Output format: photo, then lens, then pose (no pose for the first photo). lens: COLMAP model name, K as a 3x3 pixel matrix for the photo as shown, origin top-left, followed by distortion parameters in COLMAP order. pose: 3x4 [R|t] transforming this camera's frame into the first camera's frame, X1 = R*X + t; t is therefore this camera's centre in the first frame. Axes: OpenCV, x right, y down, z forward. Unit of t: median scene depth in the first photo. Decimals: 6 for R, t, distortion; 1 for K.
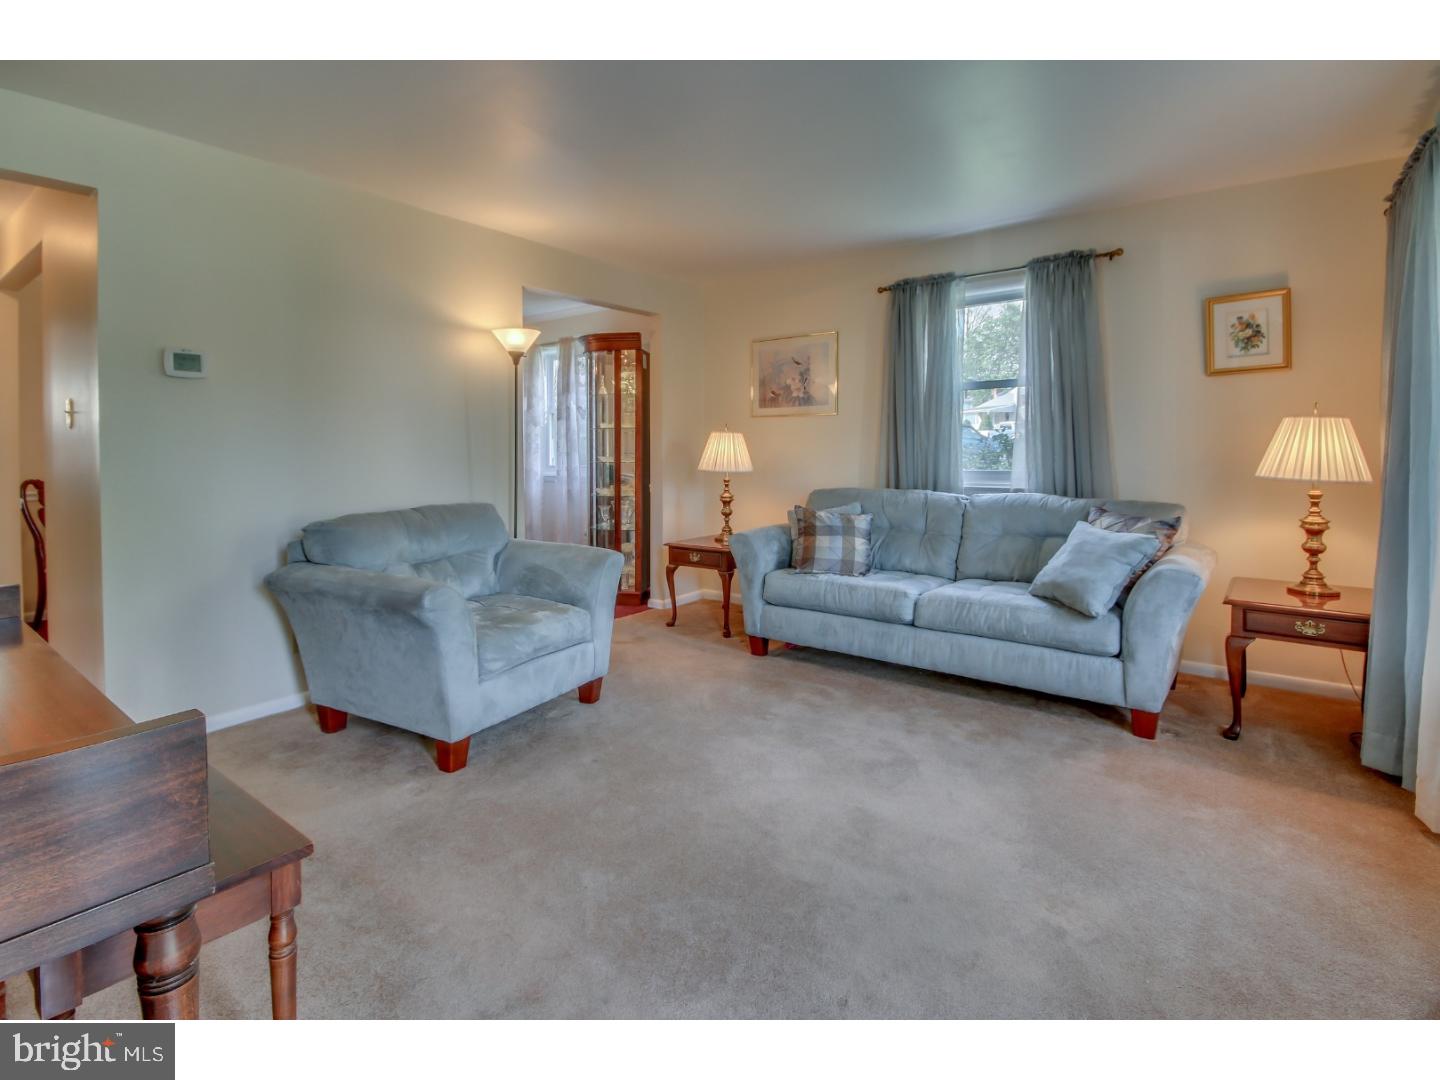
lens RADIAL K [[699.6, 0, 722.9], [0, 699.6, 486.4], [0, 0, 1]] dist [0.003108, -0.013481]
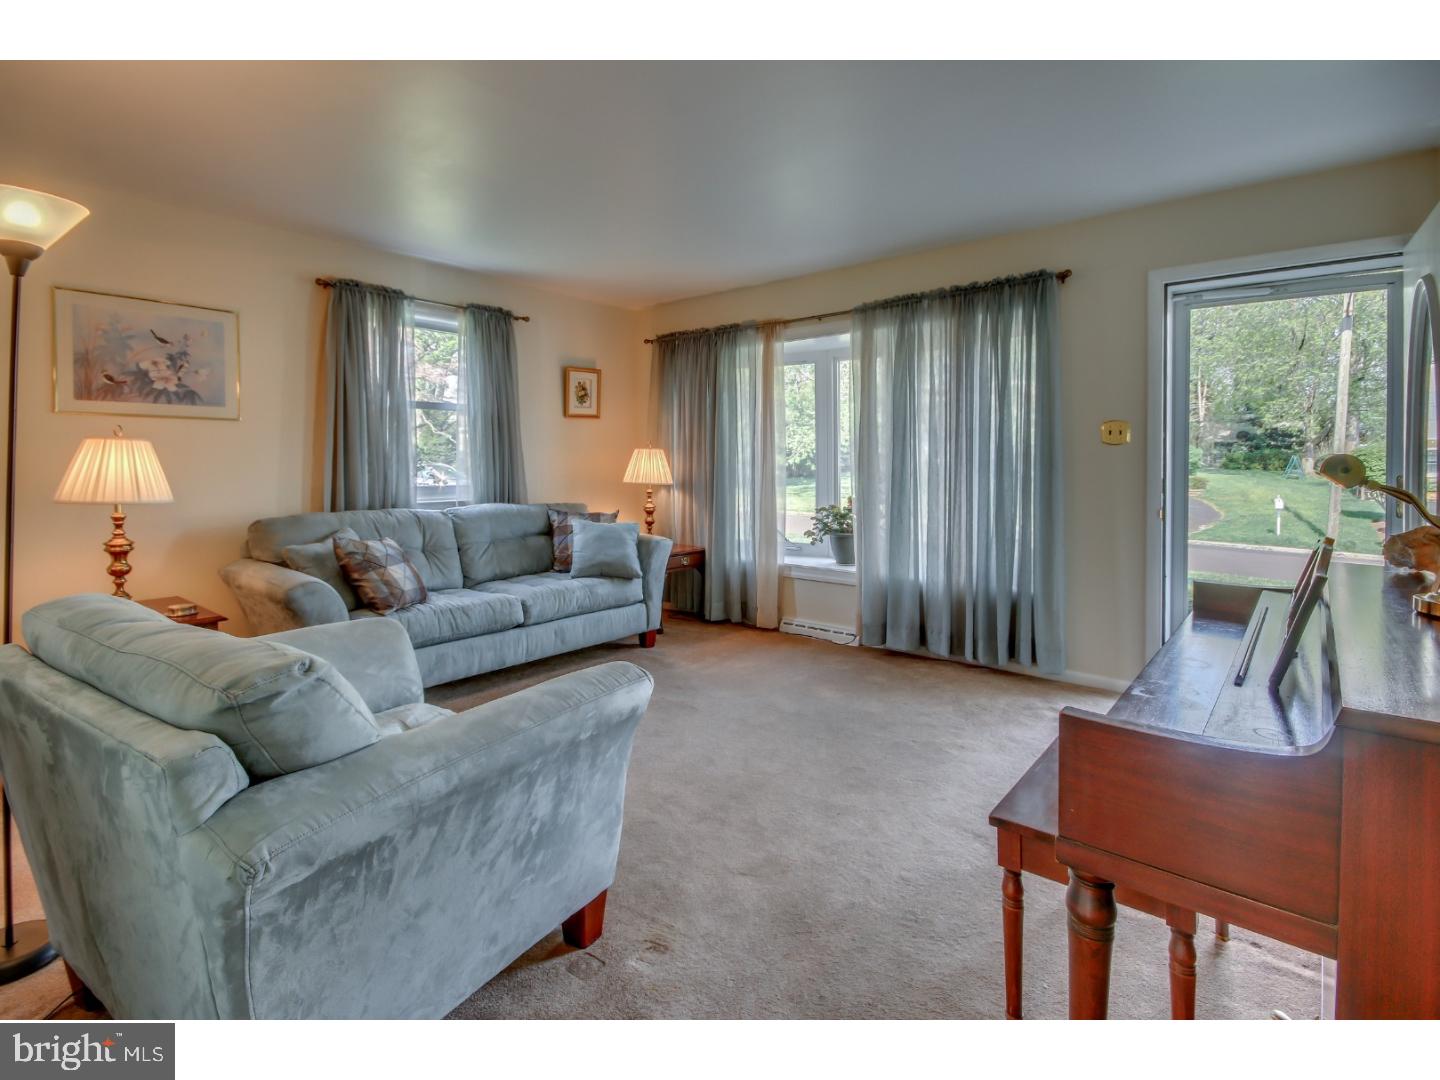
lens RADIAL K [[699.6, 0, 722.9], [0, 699.6, 486.4], [0, 0, 1]] dist [0.003108, -0.013481]
pose [[0.032437, -0.023398, 0.999200, -0.580418], [0.056754, 0.998156, 0.021531, -0.018533], [-0.997861, 0.056010, 0.033705, 0.456695]]
